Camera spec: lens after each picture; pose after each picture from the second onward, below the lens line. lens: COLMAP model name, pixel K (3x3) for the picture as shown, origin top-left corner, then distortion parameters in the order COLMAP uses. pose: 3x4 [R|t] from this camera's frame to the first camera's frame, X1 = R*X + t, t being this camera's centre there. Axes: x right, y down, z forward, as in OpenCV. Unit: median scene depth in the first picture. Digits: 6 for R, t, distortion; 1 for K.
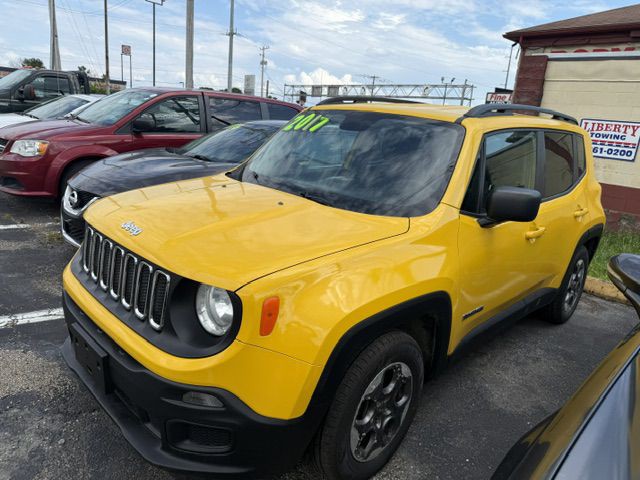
lens RADIAL K [[454.6, 0, 320.0], [0, 454.6, 239.2], [0, 0, 1]] dist [0.020362, -0.030385]
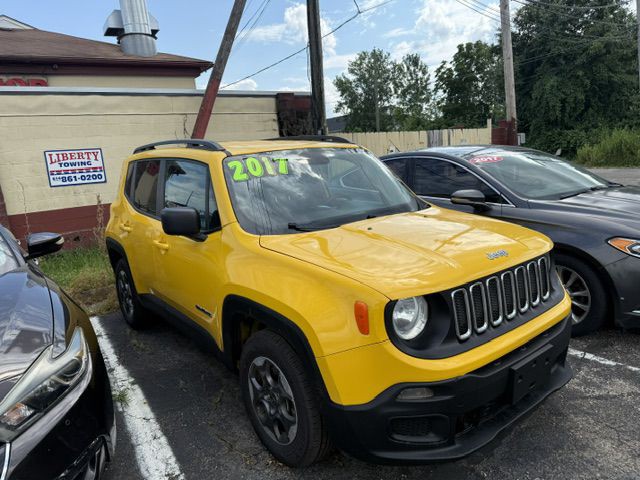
lens RADIAL K [[454.6, 0, 317.0], [0, 454.6, 243.3], [0, 0, 1]] dist [0.020362, -0.030385]
pose [[0.116983, -0.289580, 0.949978, -0.742970], [0.335740, 0.911760, 0.236586, -0.227633], [-0.934662, 0.291269, 0.203884, 0.569558]]
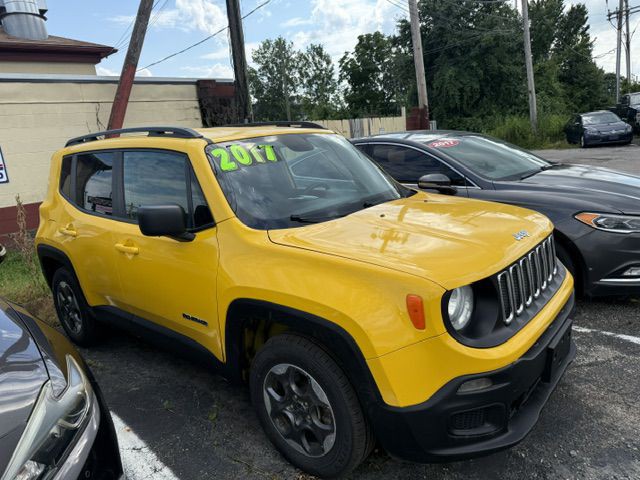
lens RADIAL K [[454.6, 0, 318.3], [0, 454.6, 244.9], [0, 0, 1]] dist [0.020362, -0.030385]
pose [[-0.088044, -0.311940, 0.946014, -0.697607], [0.338565, 0.883792, 0.322932, -0.260029], [-0.936815, 0.348720, 0.027799, 0.699115]]
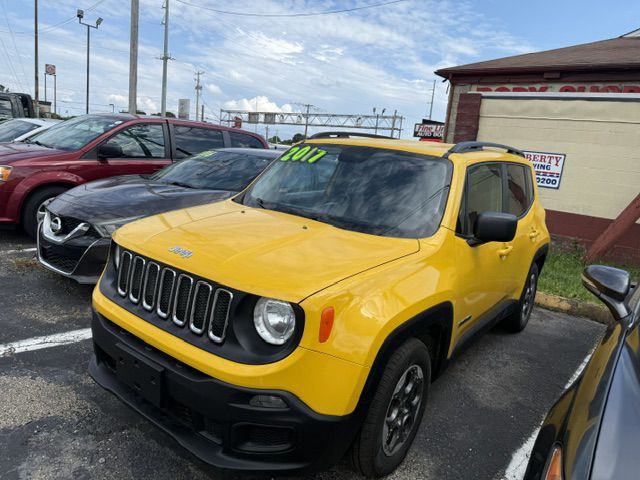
lens RADIAL K [[454.6, 0, 318.6], [0, 454.6, 236.7], [0, 0, 1]] dist [0.020362, -0.030385]
pose [[0.990197, -0.011384, 0.139213, -0.114236], [0.019497, 0.998181, -0.057053, 0.004490], [-0.138311, 0.059208, 0.988618, -0.060091]]
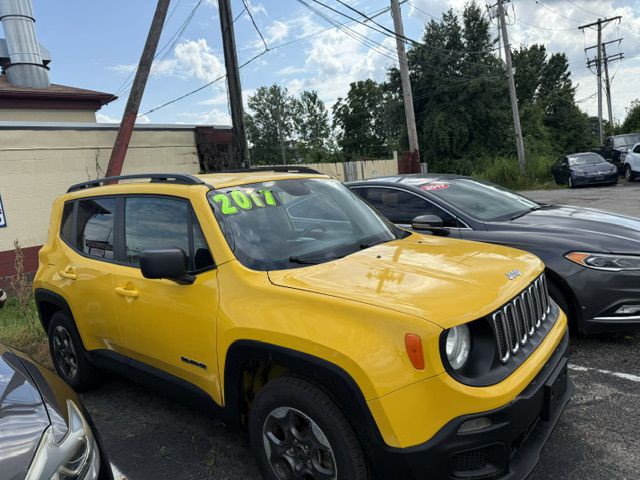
lens RADIAL K [[454.6, 0, 319.9], [0, 454.6, 243.8], [0, 0, 1]] dist [0.020362, -0.030385]
pose [[-0.104357, -0.223924, 0.969003, -0.711636], [0.343157, 0.906380, 0.246409, -0.267815], [-0.933463, 0.358235, -0.017746, 0.702259]]
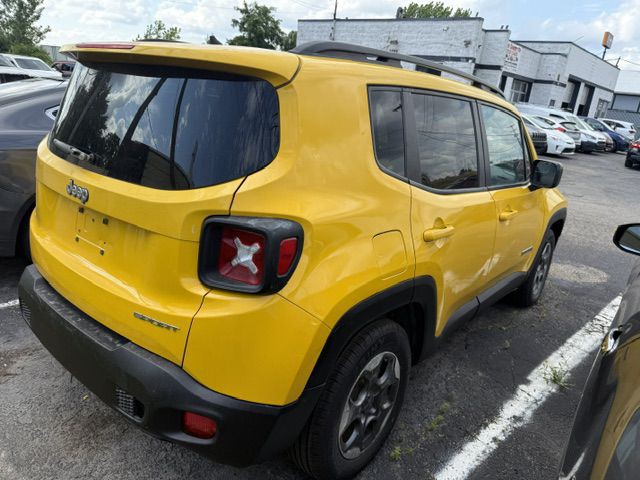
lens RADIAL K [[454.6, 0, 331.8], [0, 454.6, 246.1], [0, 0, 1]] dist [0.020362, -0.030385]
pose [[-0.974334, -0.147525, -0.170031, 0.373793], [-0.216450, 0.821440, 0.527622, -0.386065], [0.061833, 0.550883, -0.832289, 1.573850]]
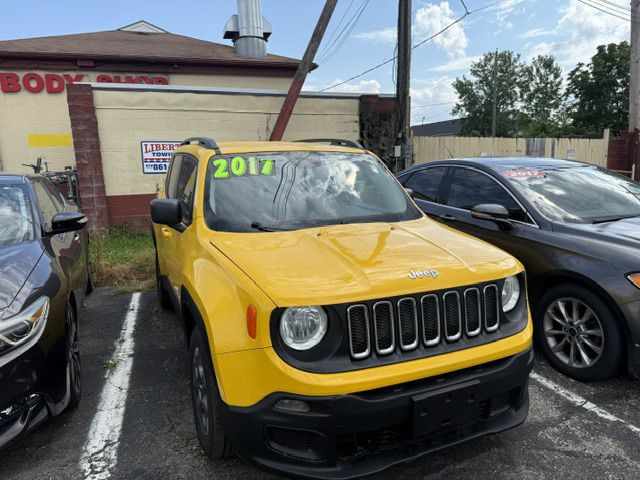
lens RADIAL K [[454.6, 0, 318.1], [0, 454.6, 234.7], [0, 0, 1]] dist [0.020362, -0.030385]
pose [[0.360379, -0.249410, 0.898845, -0.691582], [0.289824, 0.945840, 0.146249, -0.164164], [-0.886639, 0.207801, 0.413146, 0.366543]]
